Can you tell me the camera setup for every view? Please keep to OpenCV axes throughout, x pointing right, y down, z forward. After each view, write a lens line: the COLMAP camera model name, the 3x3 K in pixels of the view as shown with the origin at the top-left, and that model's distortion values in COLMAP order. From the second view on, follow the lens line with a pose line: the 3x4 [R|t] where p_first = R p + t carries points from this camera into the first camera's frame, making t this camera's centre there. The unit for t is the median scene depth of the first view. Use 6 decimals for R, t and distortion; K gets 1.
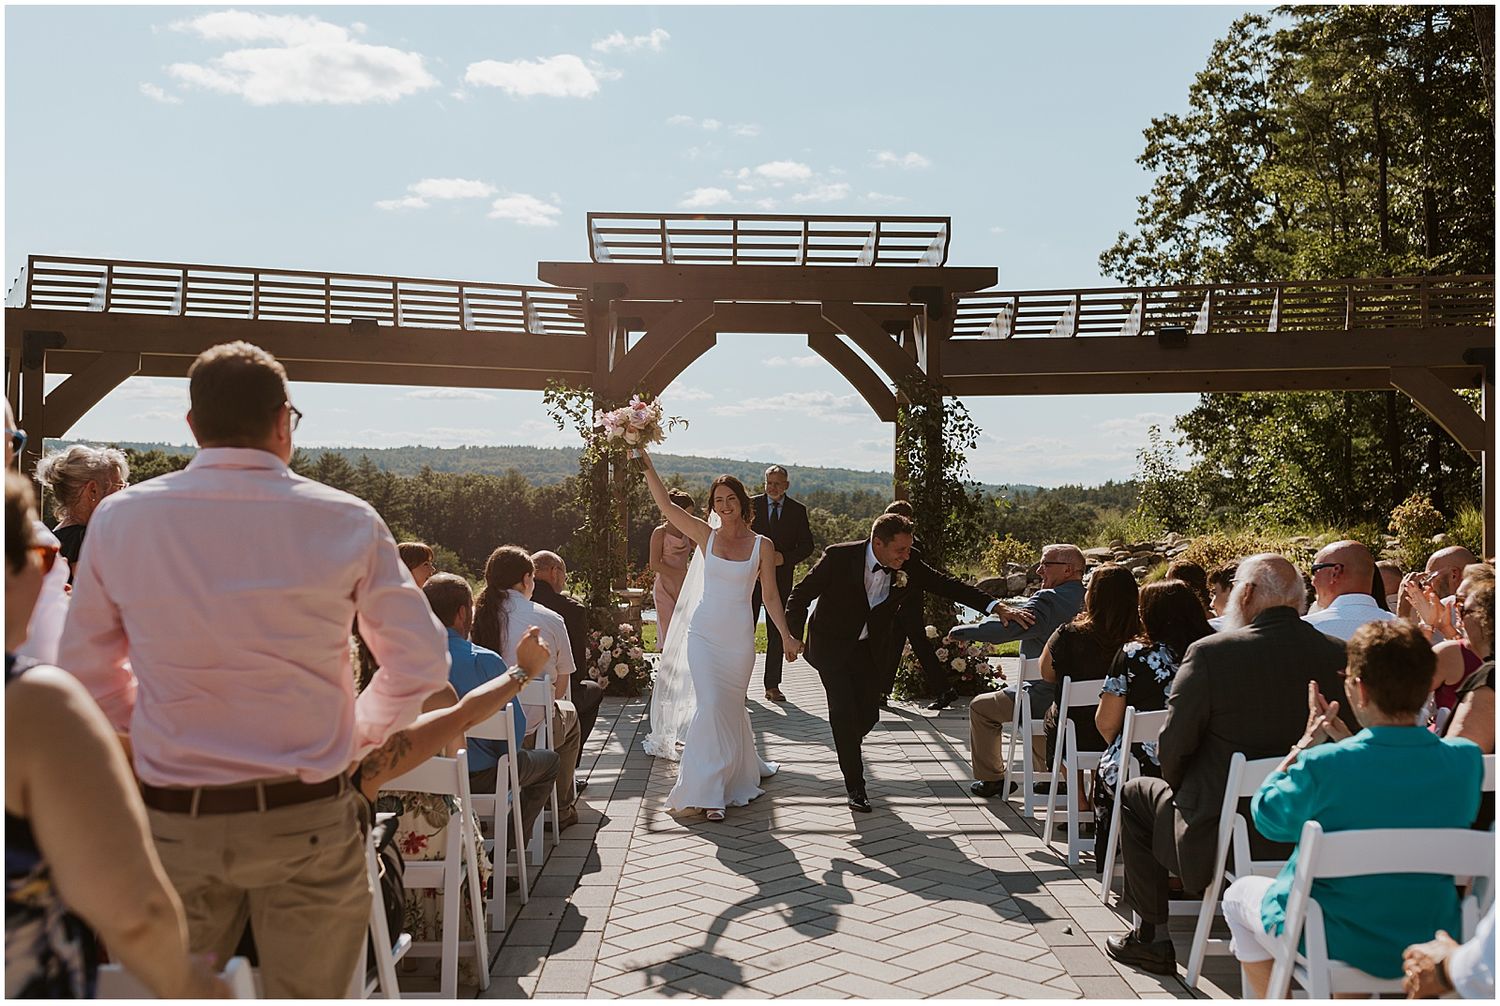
lens RADIAL K [[1523.4, 0, 755.9], [0, 1523.4, 510.5], [0, 0, 1]] dist [0.021844, 0.000000]
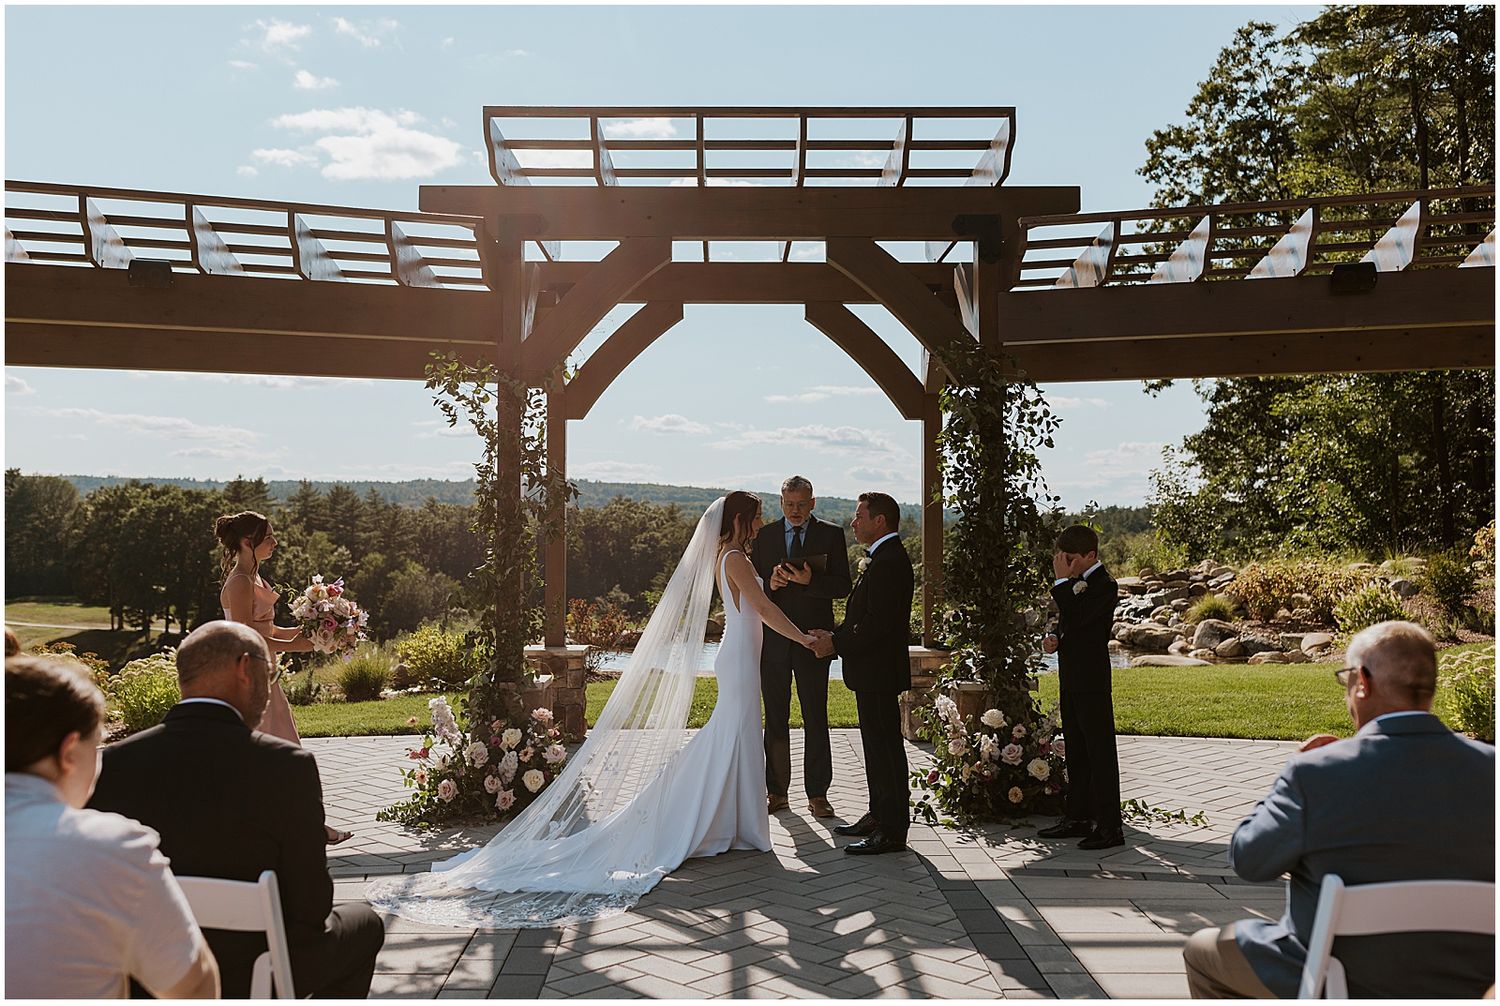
lens RADIAL K [[1459.2, 0, 745.8], [0, 1459.2, 508.9], [0, 0, 1]] dist [0.009282, 0.000000]
pose [[0.999964, -0.007769, -0.003305, 0.006407], [0.007701, 0.999769, -0.020042, -0.000650], [0.003460, 0.020016, 0.999794, 0.284447]]
